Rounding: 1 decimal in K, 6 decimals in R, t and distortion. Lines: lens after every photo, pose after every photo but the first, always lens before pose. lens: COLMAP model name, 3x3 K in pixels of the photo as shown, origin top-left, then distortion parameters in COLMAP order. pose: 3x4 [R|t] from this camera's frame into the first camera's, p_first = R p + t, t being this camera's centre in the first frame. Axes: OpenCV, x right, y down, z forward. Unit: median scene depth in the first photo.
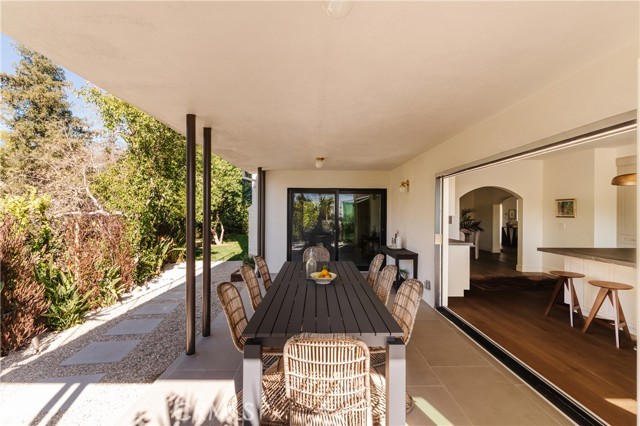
lens RADIAL K [[300.7, 0, 317.6], [0, 300.7, 214.0], [0, 0, 1]] dist [0.002648, 0.002032]
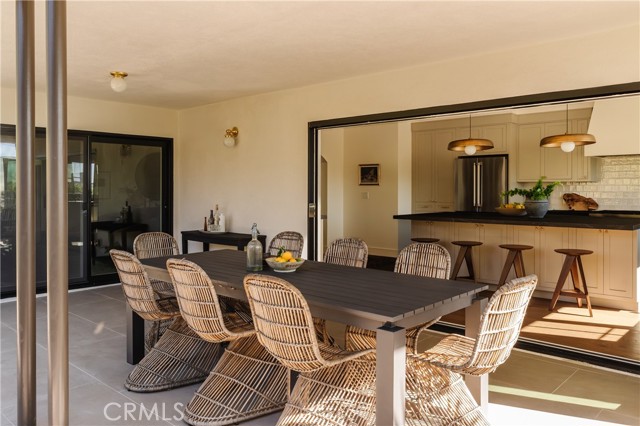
lens RADIAL K [[506.1, 0, 320.6], [0, 506.1, 208.9], [0, 0, 1]] dist [-0.010490, -0.003124]
pose [[0.679255, -0.031215, 0.733238, -0.393706], [0.005573, 0.999286, 0.037378, 0.025722], [-0.733881, -0.021303, 0.678944, 0.102511]]
